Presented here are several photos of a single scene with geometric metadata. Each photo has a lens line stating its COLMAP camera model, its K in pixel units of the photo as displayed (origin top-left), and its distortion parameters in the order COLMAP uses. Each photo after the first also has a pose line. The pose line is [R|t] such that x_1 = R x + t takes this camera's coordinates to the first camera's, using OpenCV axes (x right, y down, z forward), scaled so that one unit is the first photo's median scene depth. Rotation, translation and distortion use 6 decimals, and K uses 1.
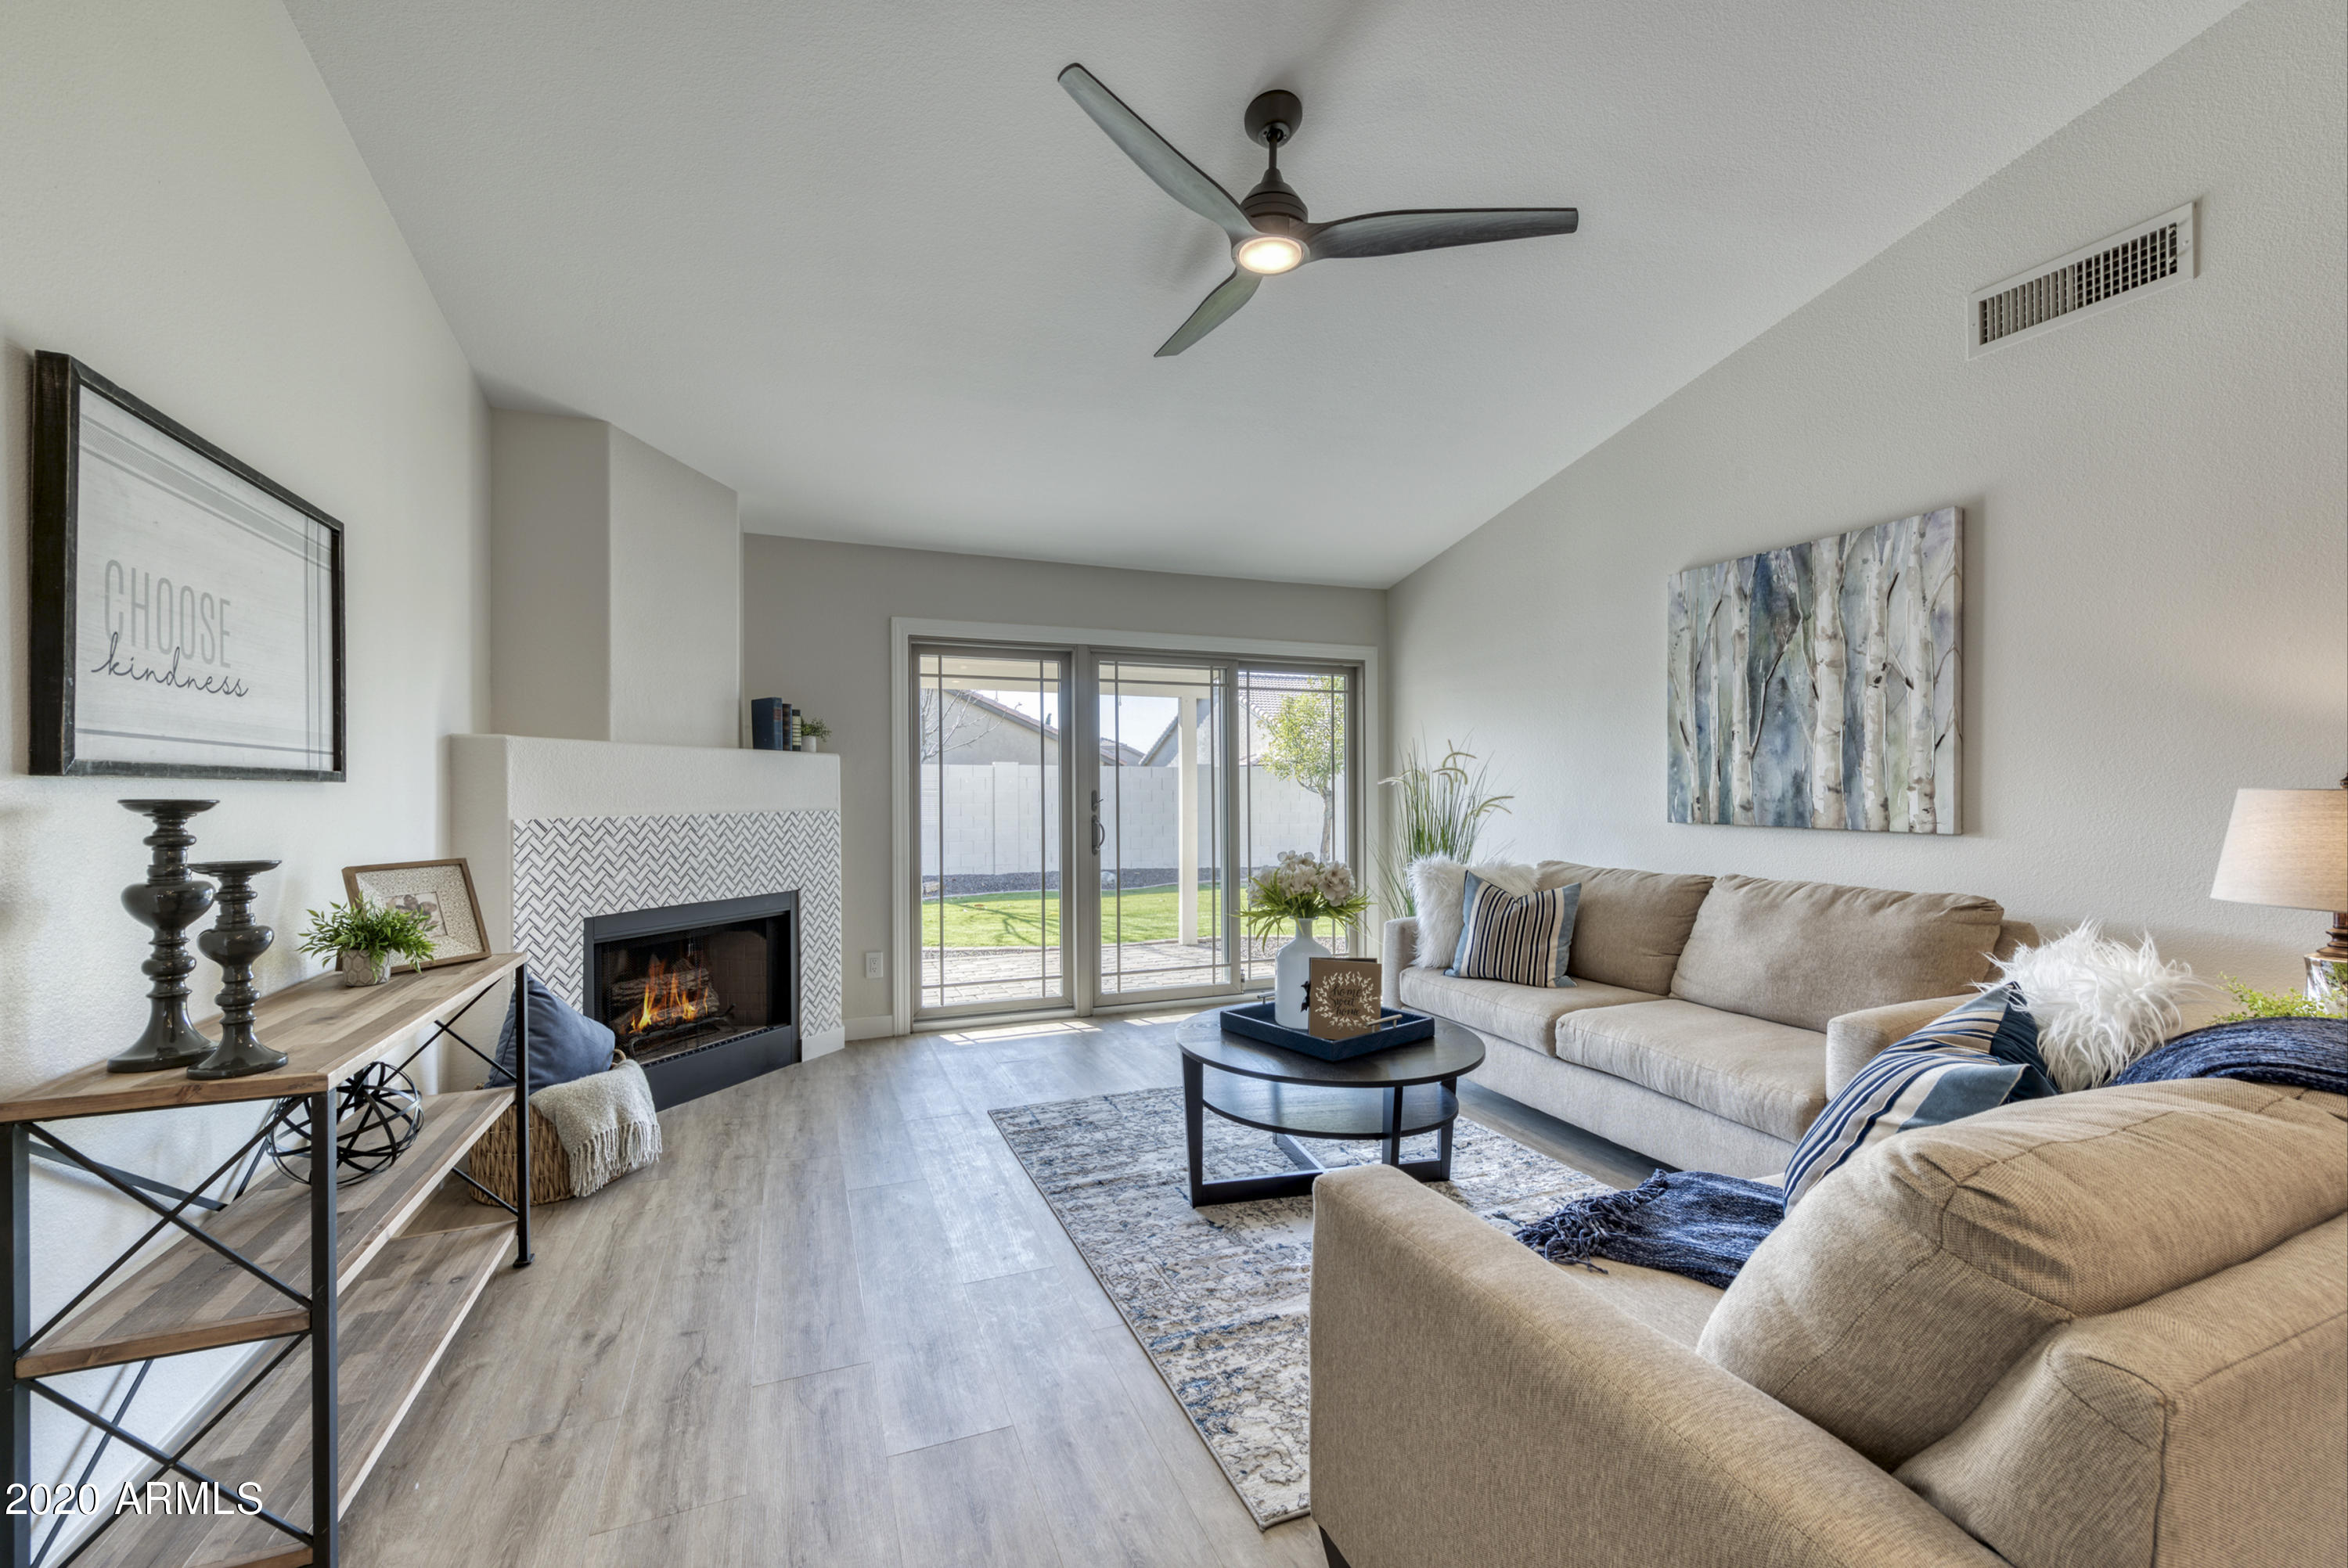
lens RADIAL K [[911.3, 0, 1152.0], [0, 911.3, 794.9], [0, 0, 1]] dist [0.000726, -0.000370]
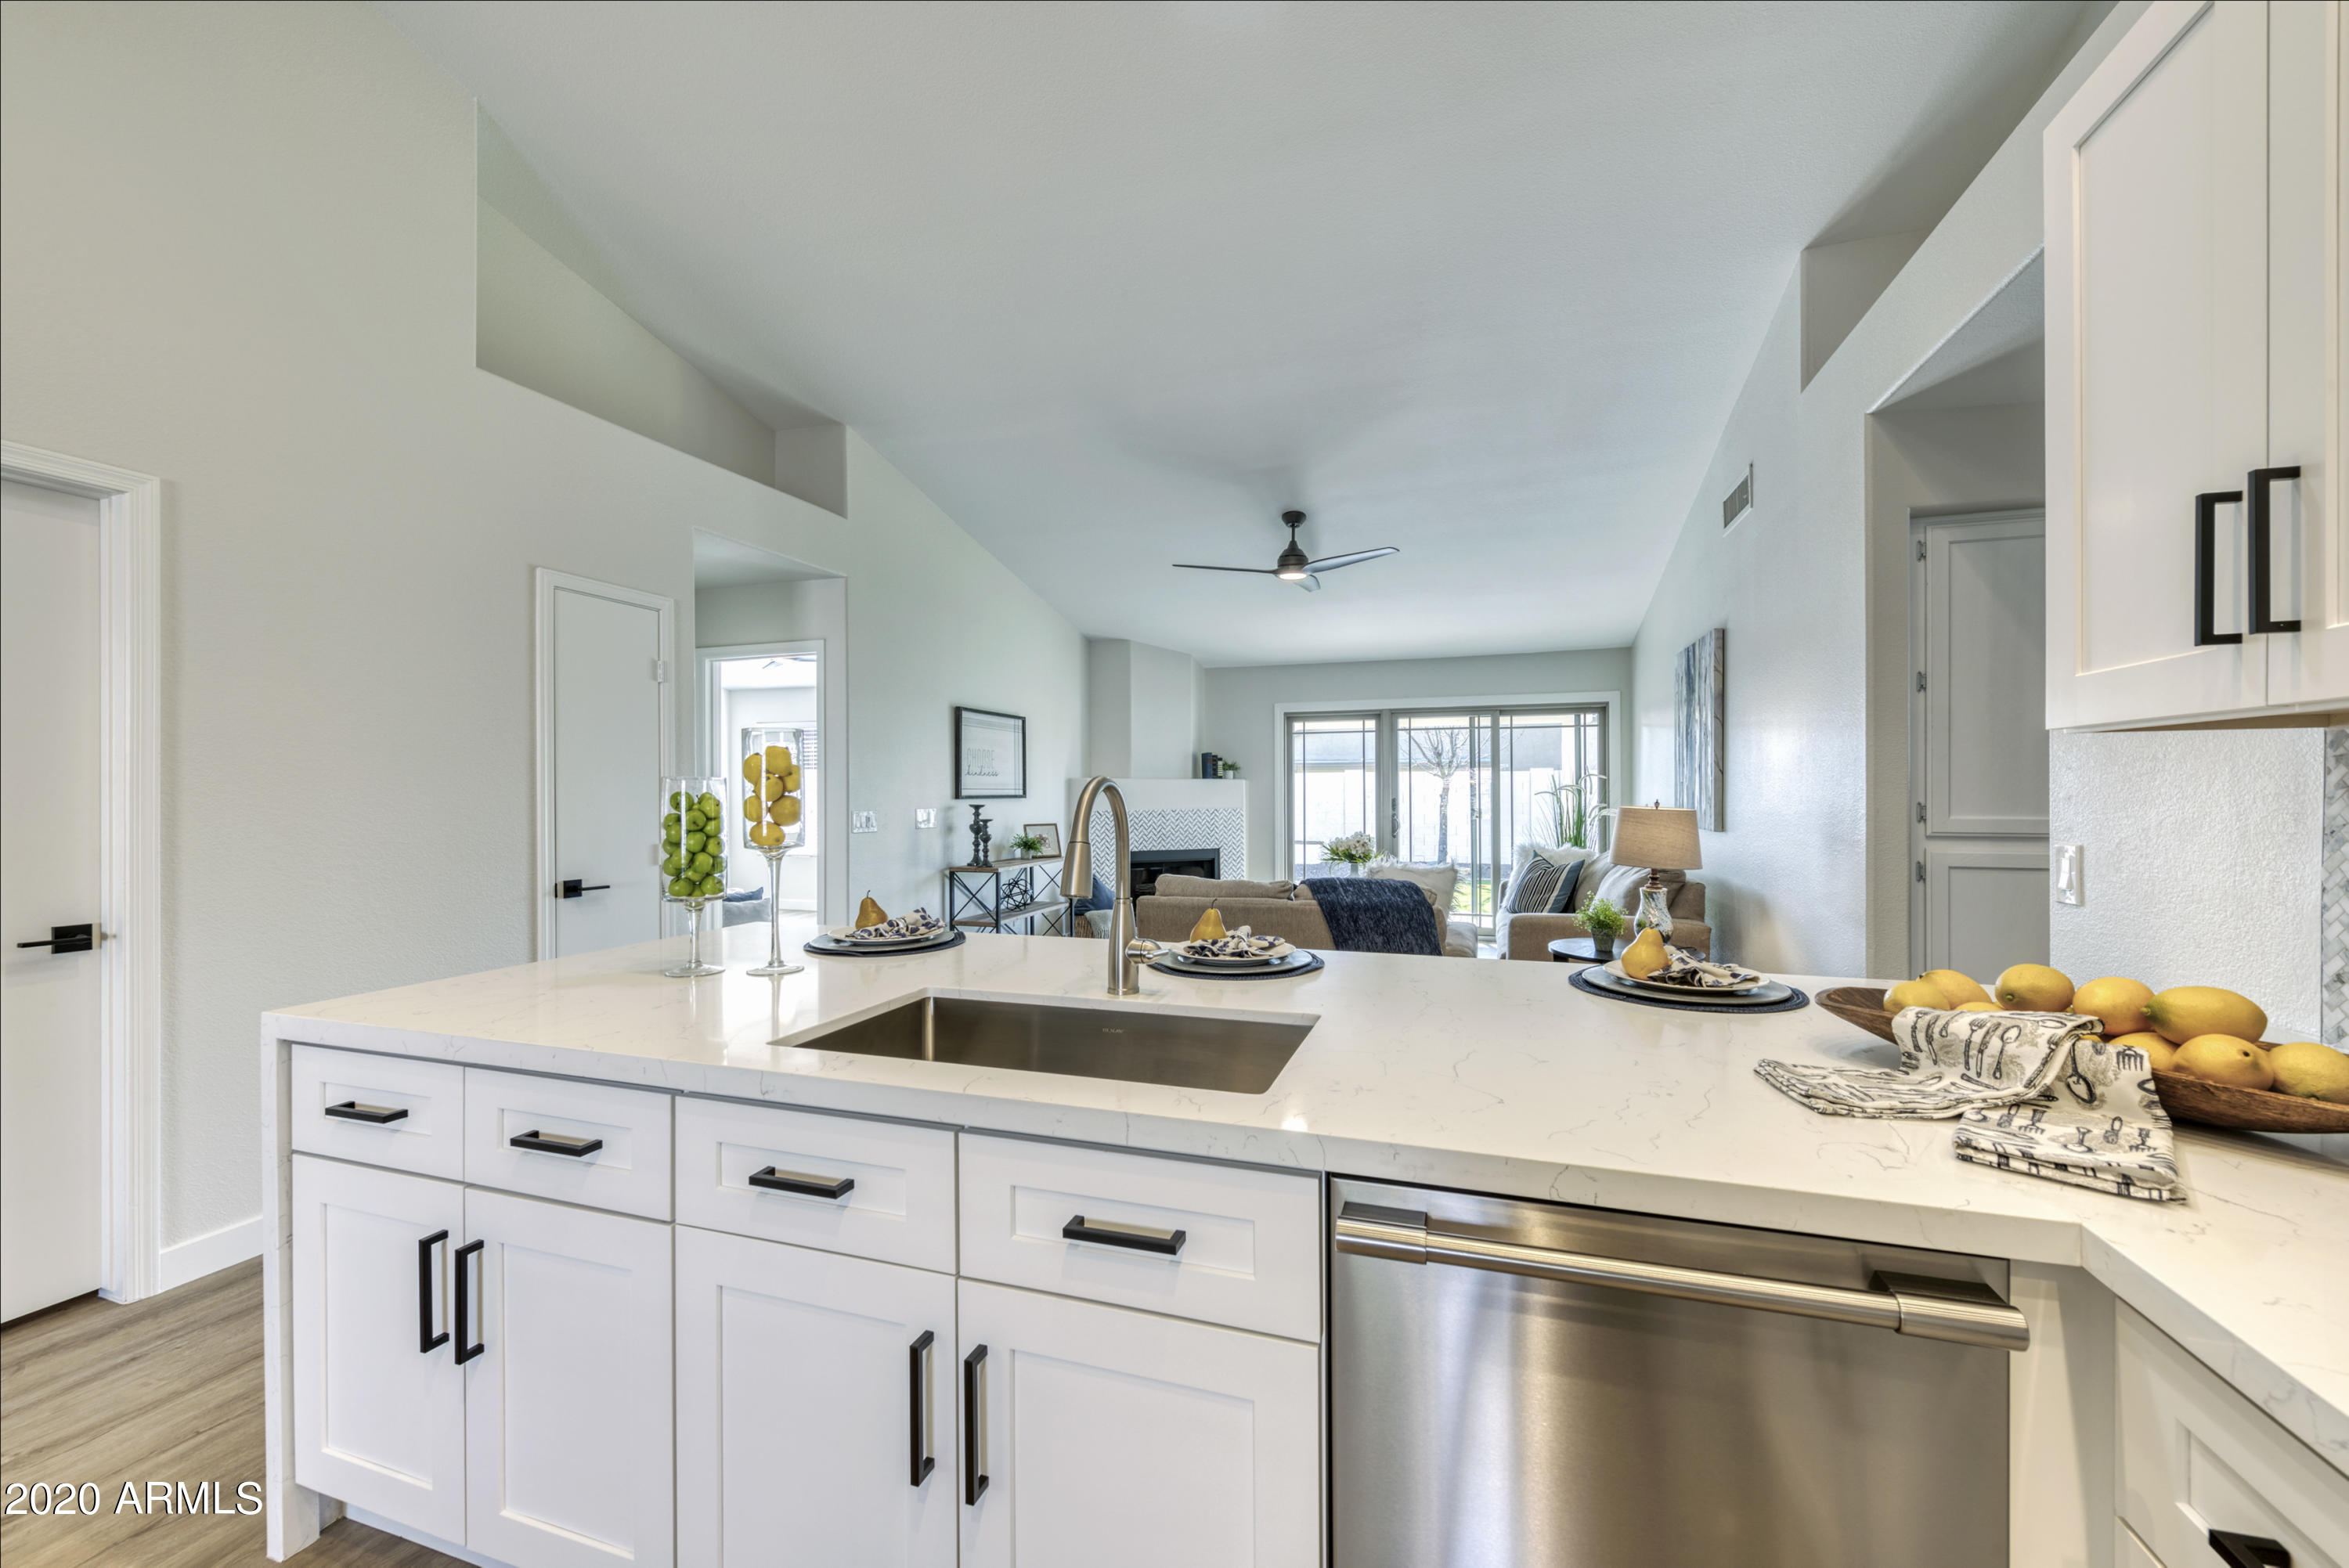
lens RADIAL K [[911.7, 0, 1192.4], [0, 911.7, 795.7], [0, 0, 1]] dist [0.000726, -0.000370]
pose [[0.771793, 0.003529, -0.635864, 1.005616], [-0.001317, 0.999991, 0.003951, -0.022418], [0.635872, -0.002212, 0.771791, -0.688613]]
